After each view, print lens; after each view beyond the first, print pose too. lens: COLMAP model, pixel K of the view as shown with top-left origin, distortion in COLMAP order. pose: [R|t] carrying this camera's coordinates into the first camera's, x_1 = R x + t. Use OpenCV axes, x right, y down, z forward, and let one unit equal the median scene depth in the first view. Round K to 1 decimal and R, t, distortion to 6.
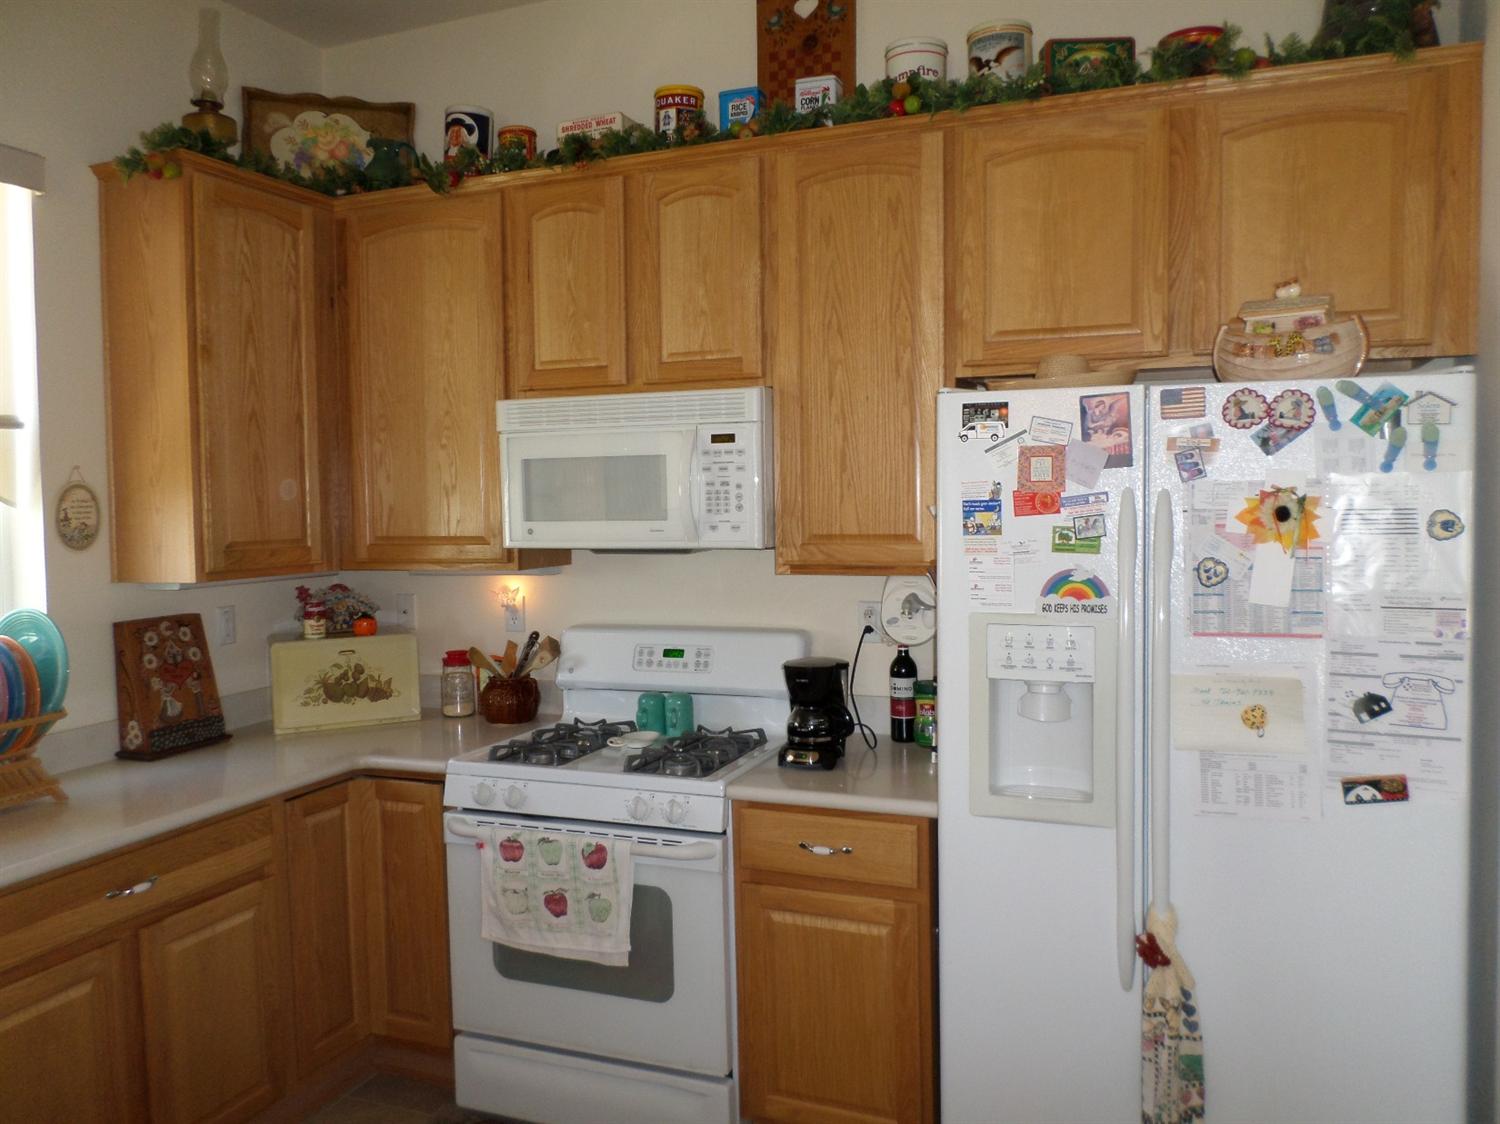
lens RADIAL K [[1153.5, 0, 731.9], [0, 1153.5, 542.0], [0, 0, 1]] dist [-0.002575, -0.011316]
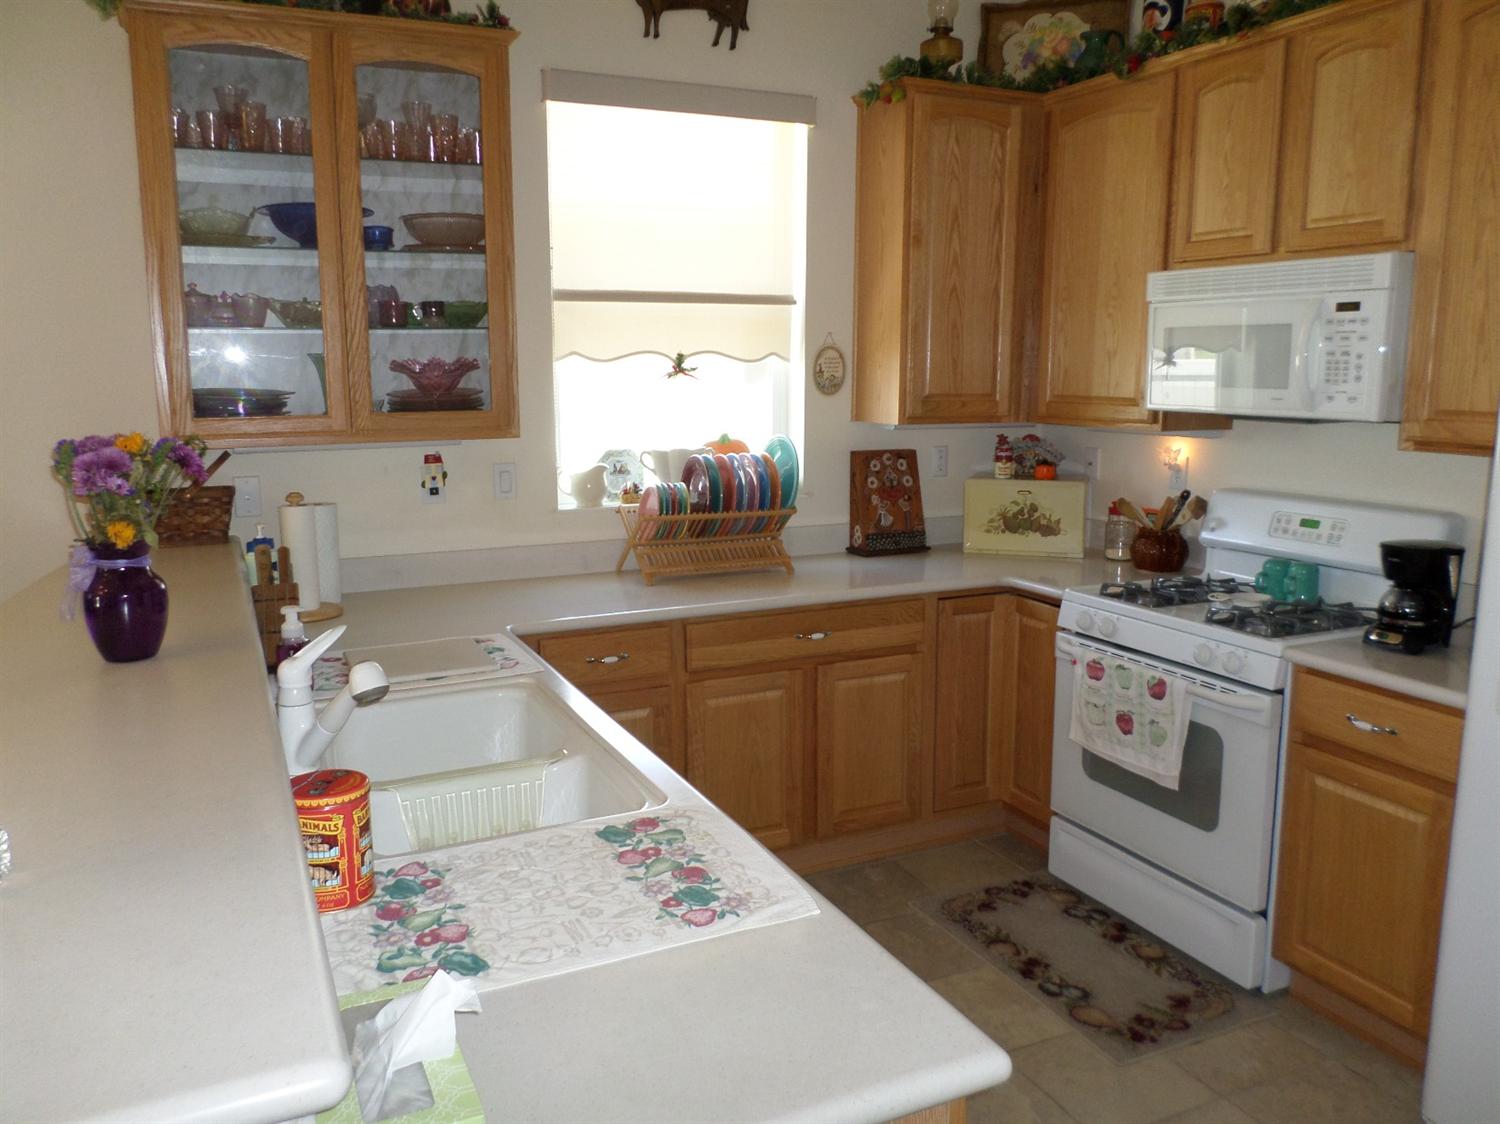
lens RADIAL K [[1153.5, 0, 731.9], [0, 1153.5, 542.0], [0, 0, 1]] dist [-0.002575, -0.011316]
pose [[0.731584, 0.125753, -0.670054, 0.275266], [-0.044760, 0.989580, 0.136850, -0.002491], [0.680281, -0.070125, 0.729589, -0.078263]]
